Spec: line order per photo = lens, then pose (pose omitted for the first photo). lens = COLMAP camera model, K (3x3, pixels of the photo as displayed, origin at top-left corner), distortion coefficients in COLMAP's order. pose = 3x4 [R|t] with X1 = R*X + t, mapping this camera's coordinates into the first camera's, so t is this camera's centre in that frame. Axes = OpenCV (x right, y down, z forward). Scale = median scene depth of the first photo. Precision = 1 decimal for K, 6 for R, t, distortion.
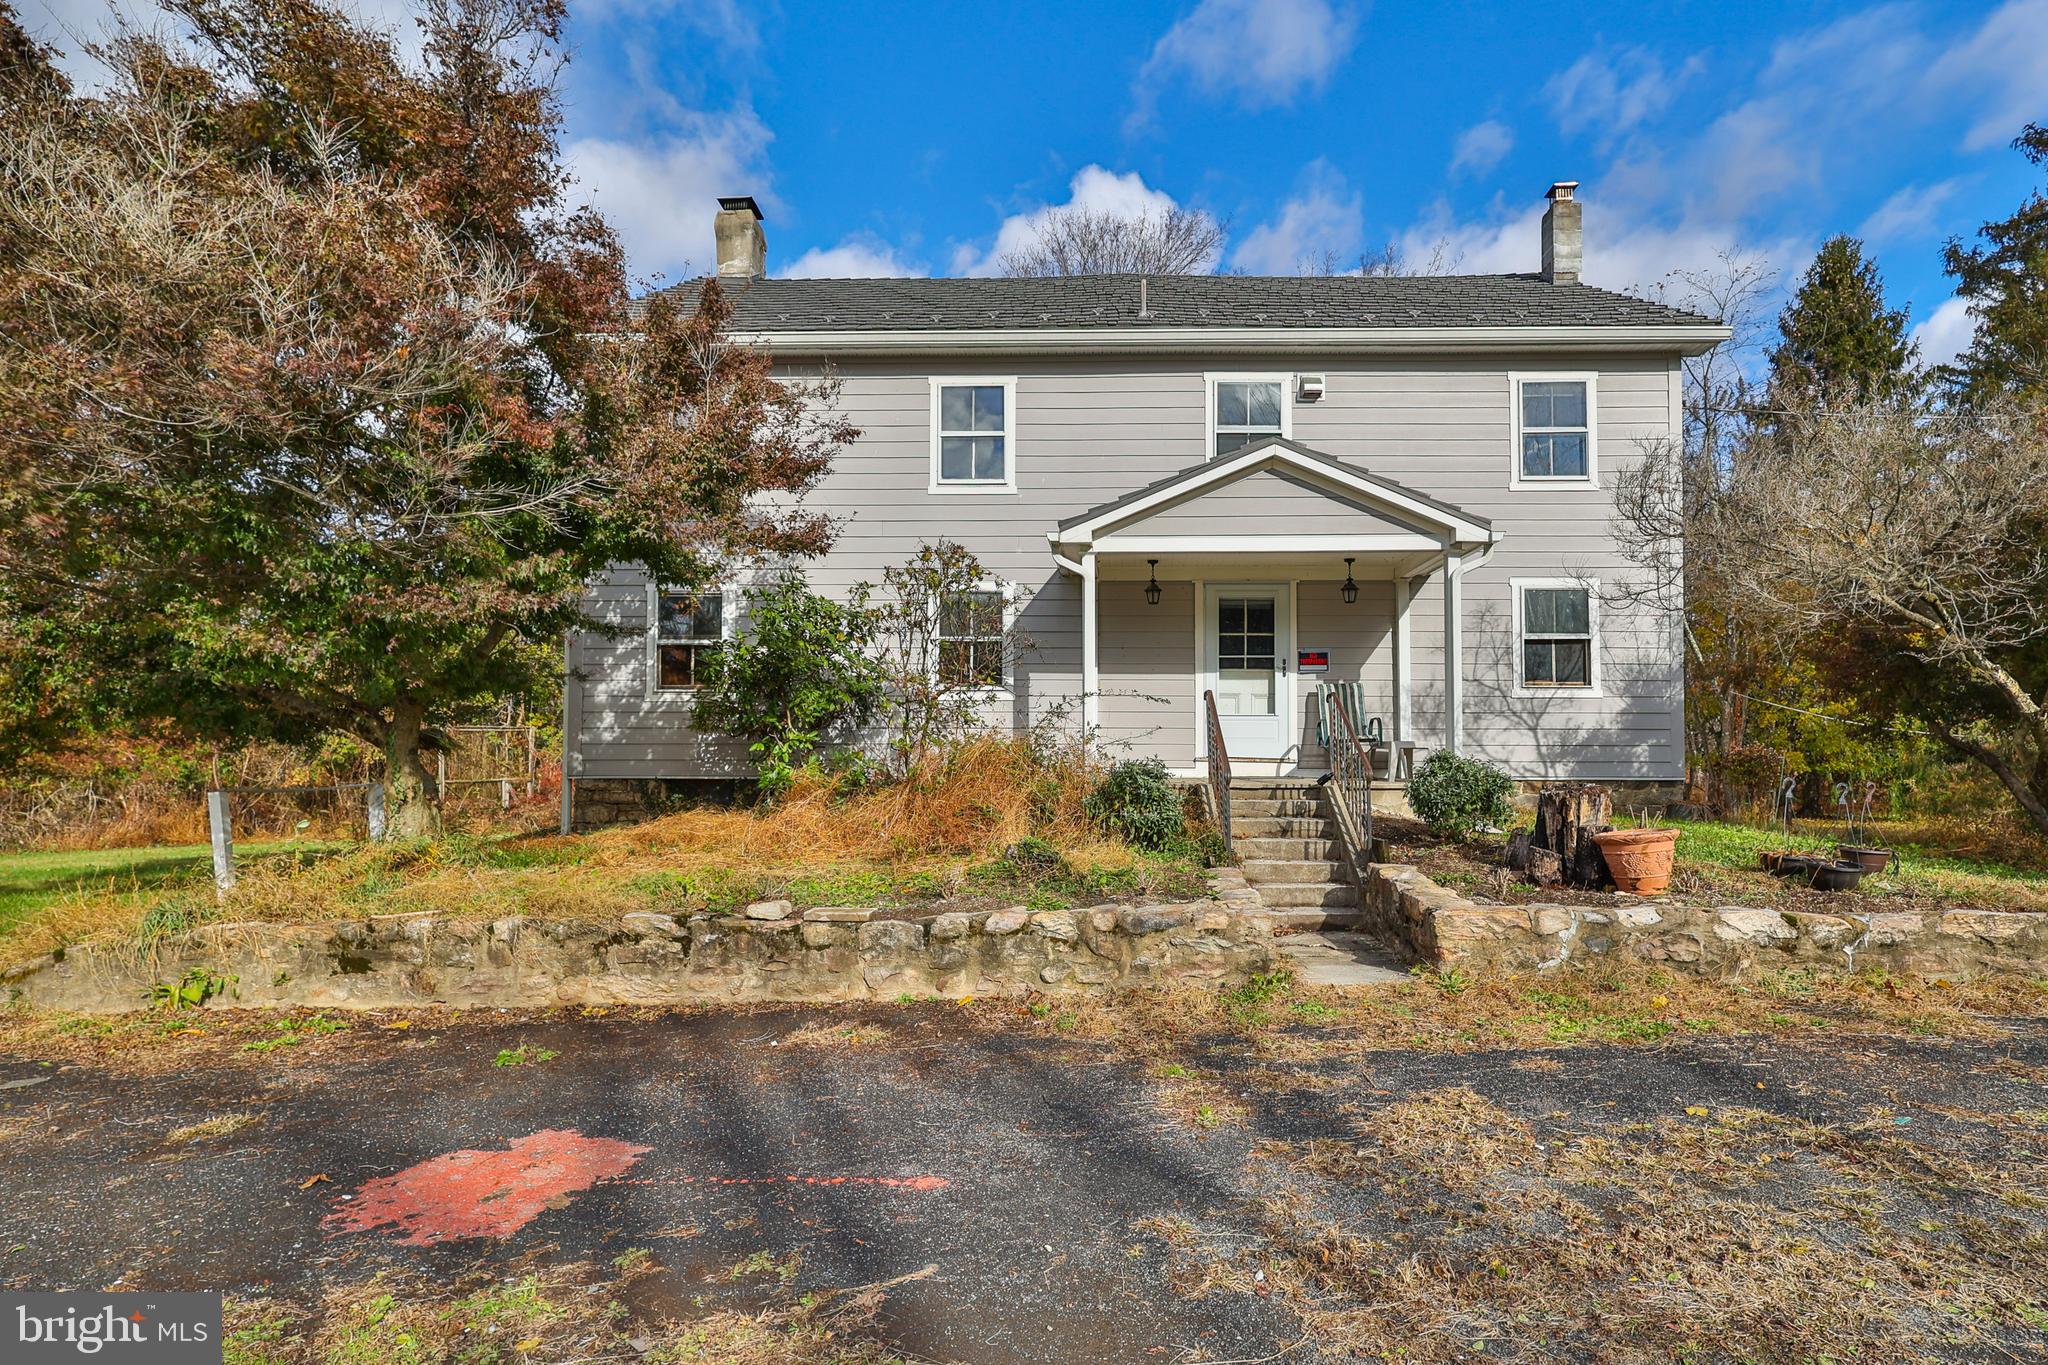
lens RADIAL K [[1079.0, 0, 1029.3], [0, 1079.0, 720.9], [0, 0, 1]] dist [-0.001626, -0.000942]
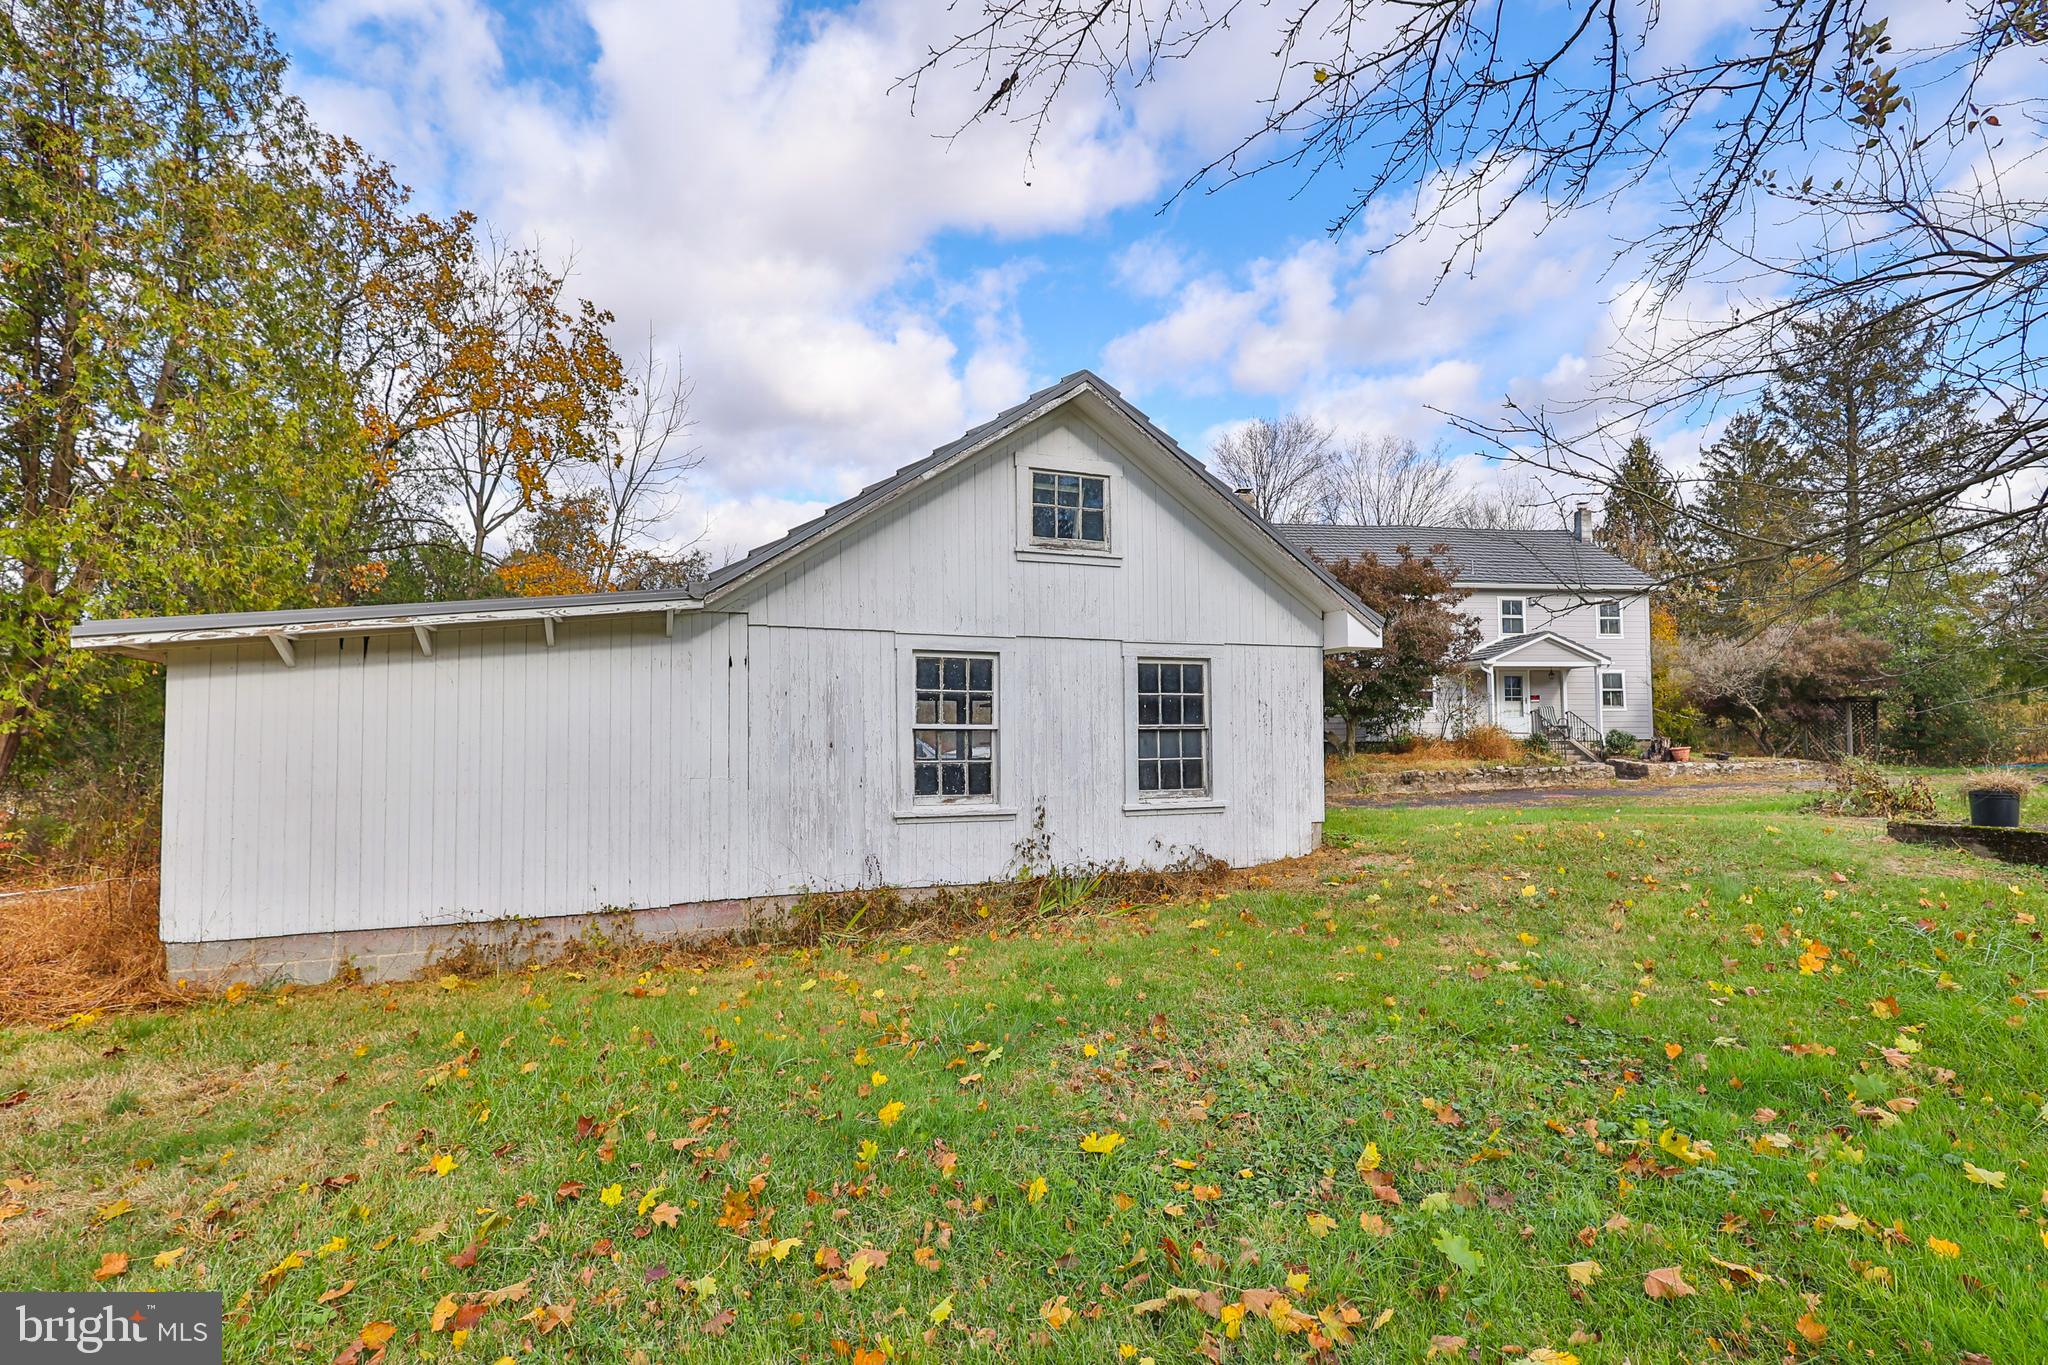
lens RADIAL K [[1058.2, 0, 1024.0], [0, 1058.2, 682.5], [0, 0, 1]] dist [0.000446, 0.000082]
pose [[0.985859, 0.000742, 0.167575, -2.192615], [0.002918, 0.999762, -0.021598, -0.057285], [-0.167551, 0.021782, 0.985623, -2.187412]]
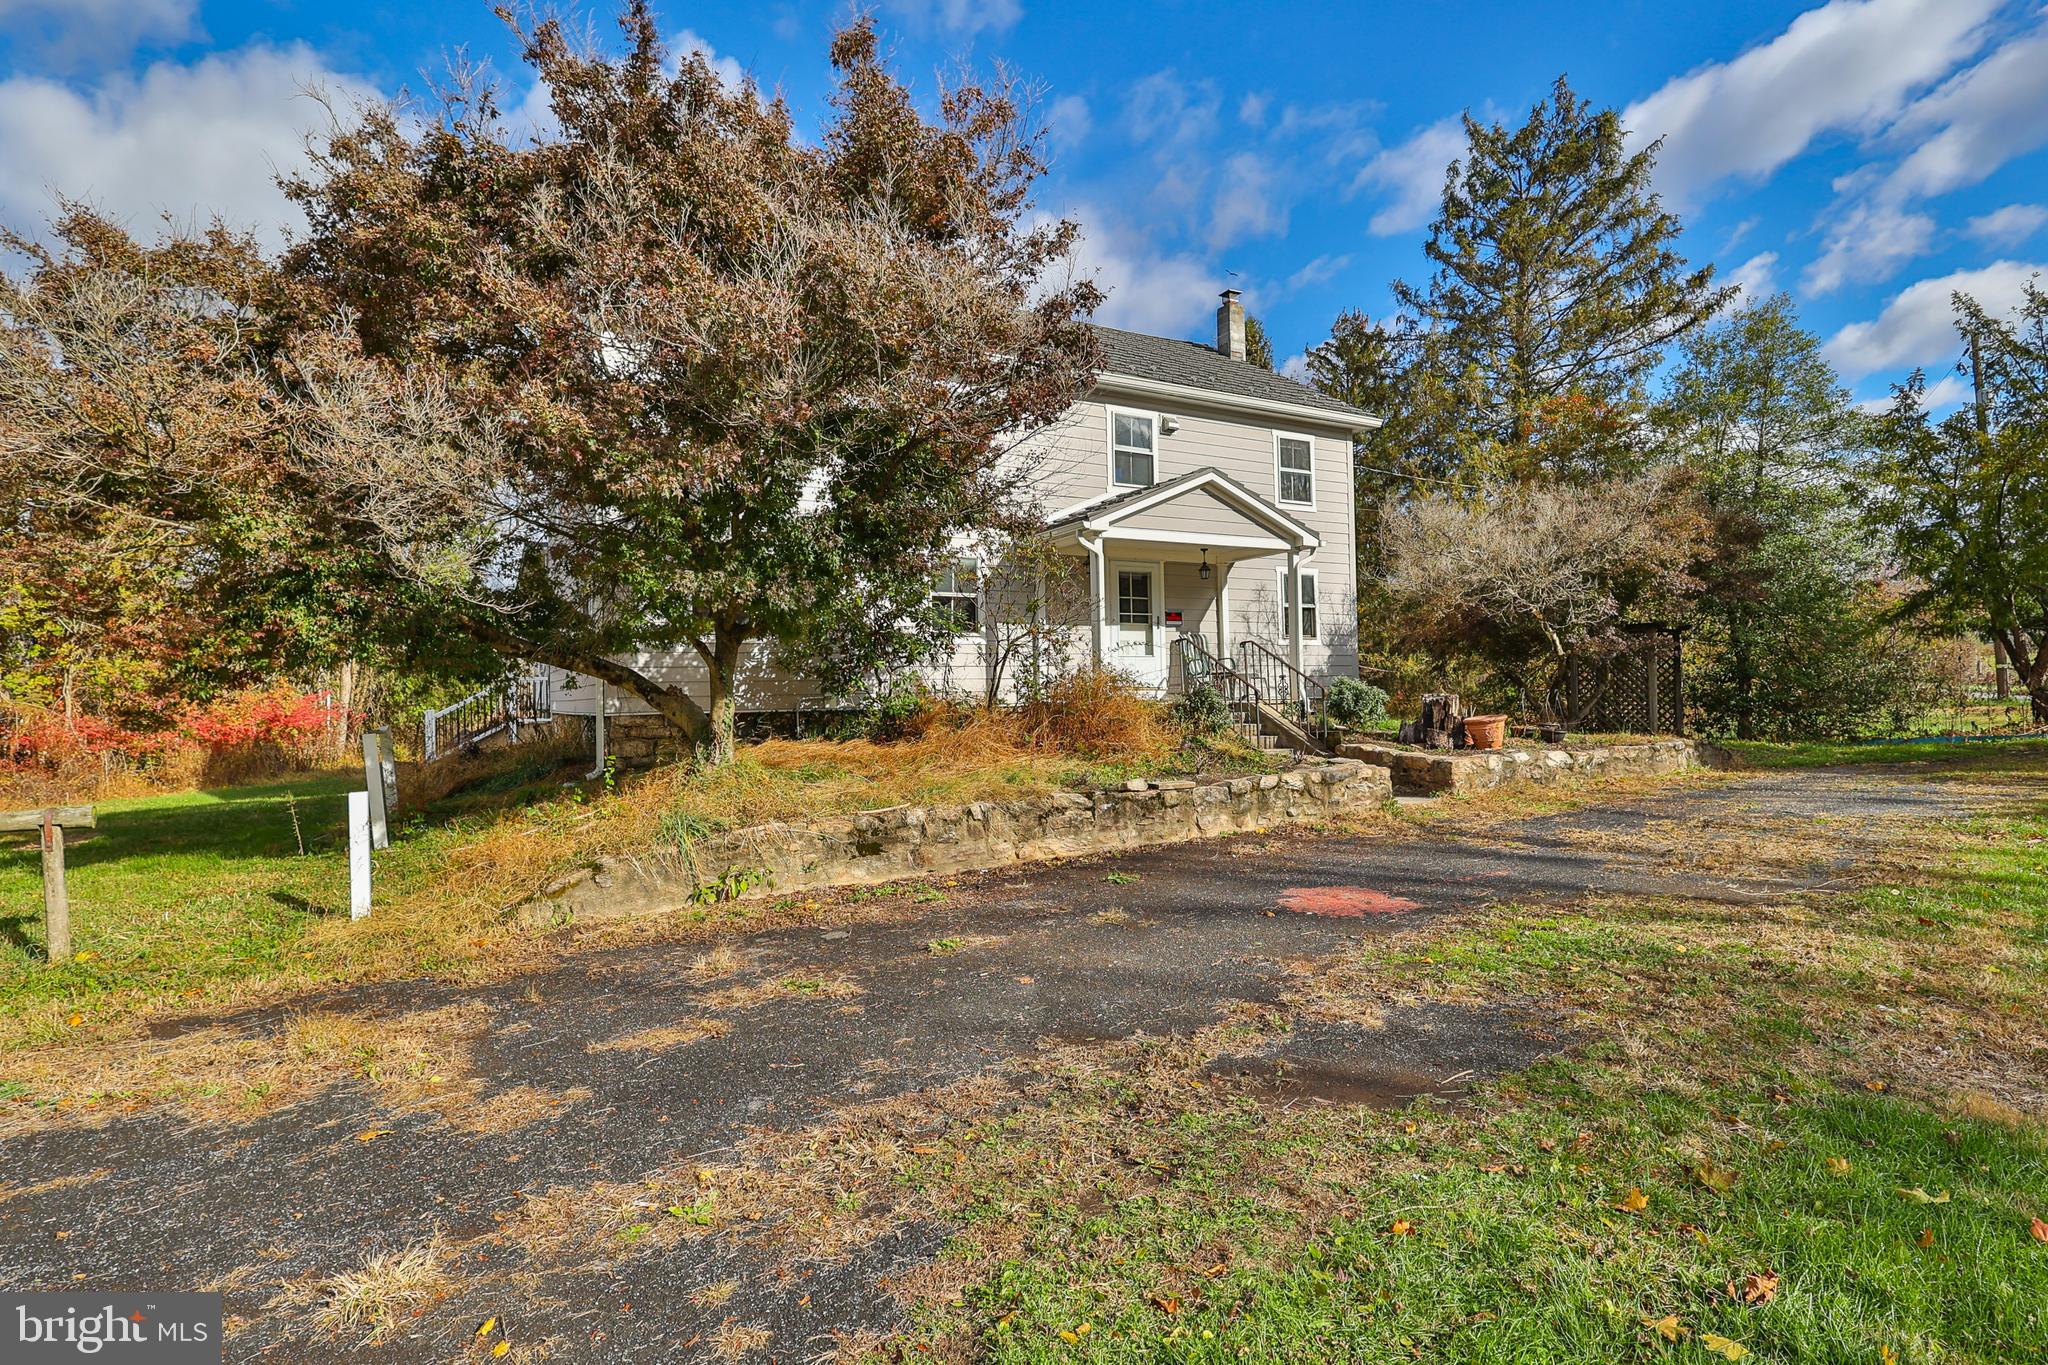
lens RADIAL K [[1058.2, 0, 1024.0], [0, 1058.2, 682.5], [0, 0, 1]] dist [0.000446, 0.000082]
pose [[0.852508, -0.011077, 0.522597, -0.900554], [0.003391, 0.999872, 0.015663, 0.009308], [-0.522703, -0.011581, 0.852436, -0.123029]]
